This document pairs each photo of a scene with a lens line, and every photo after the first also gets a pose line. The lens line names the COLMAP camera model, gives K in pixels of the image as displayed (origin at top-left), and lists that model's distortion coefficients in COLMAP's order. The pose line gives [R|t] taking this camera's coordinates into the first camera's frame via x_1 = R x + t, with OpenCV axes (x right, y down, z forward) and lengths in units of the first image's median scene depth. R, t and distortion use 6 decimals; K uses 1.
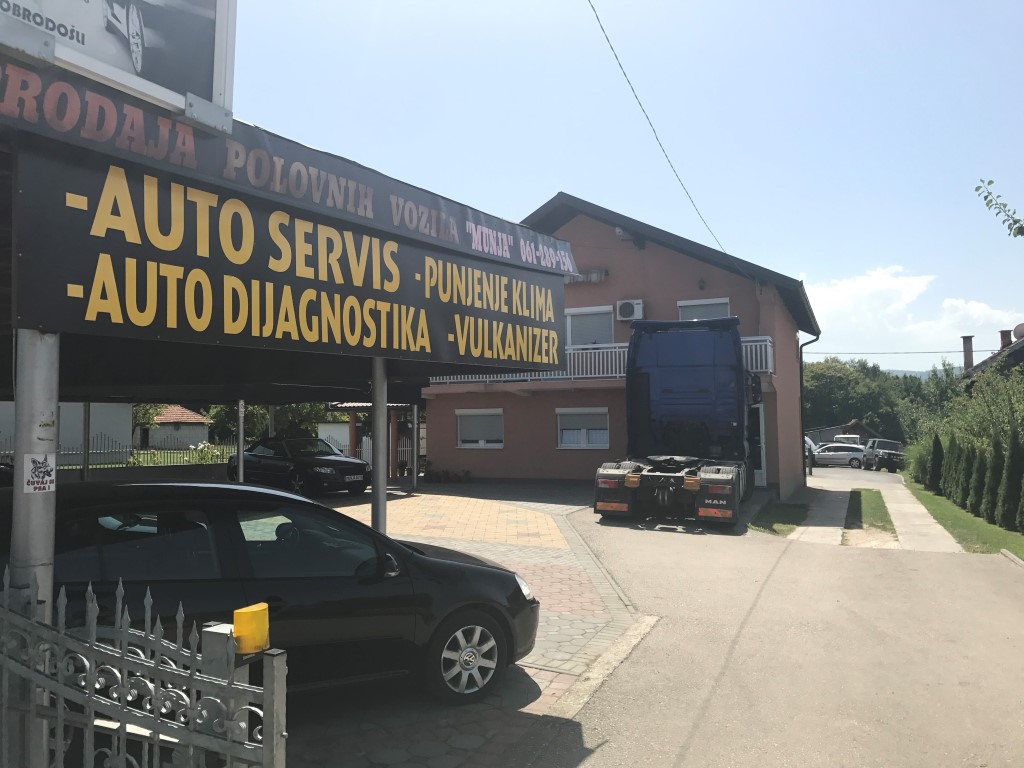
lens RADIAL K [[834.1, 0, 504.8], [0, 834.1, 380.7], [0, 0, 1]] dist [0.036576, -0.061344]
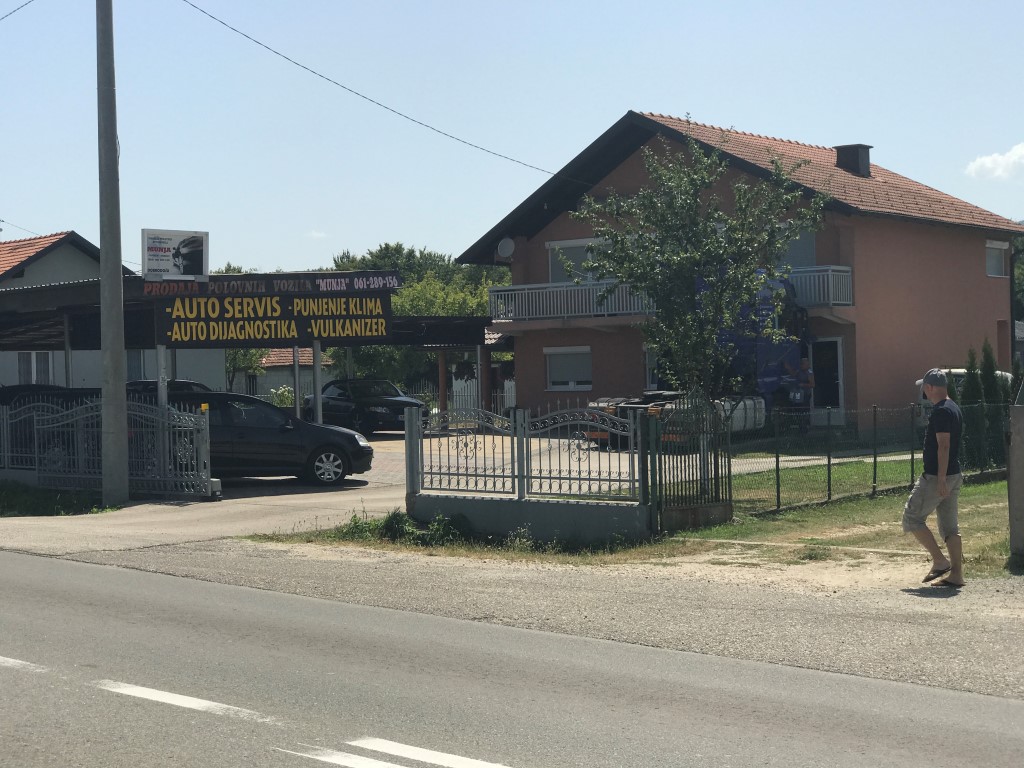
lens RADIAL K [[1692.3, 0, 516.3], [0, 1692.3, 383.6], [0, 0, 1]] dist [-0.076683, 0.000000]
pose [[0.964866, -0.013402, -0.262400, 2.196585], [0.030250, 0.997723, 0.060275, -0.213131], [0.260994, -0.066095, 0.963075, -4.356713]]
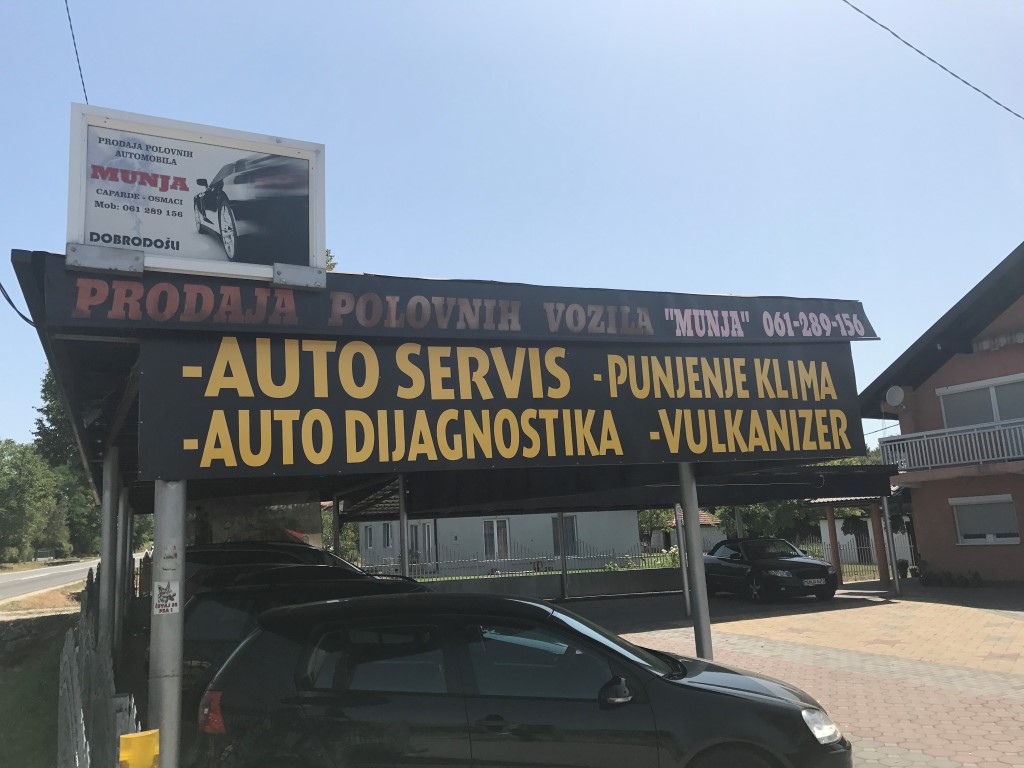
lens RADIAL K [[834.1, 0, 511.6], [0, 834.1, 378.1], [0, 0, 1]] dist [0.036576, -0.061344]
pose [[0.815696, -0.144735, -0.560083, 0.407315], [0.077159, 0.986765, -0.142624, 0.005591], [0.573313, 0.073122, 0.816067, 0.189704]]
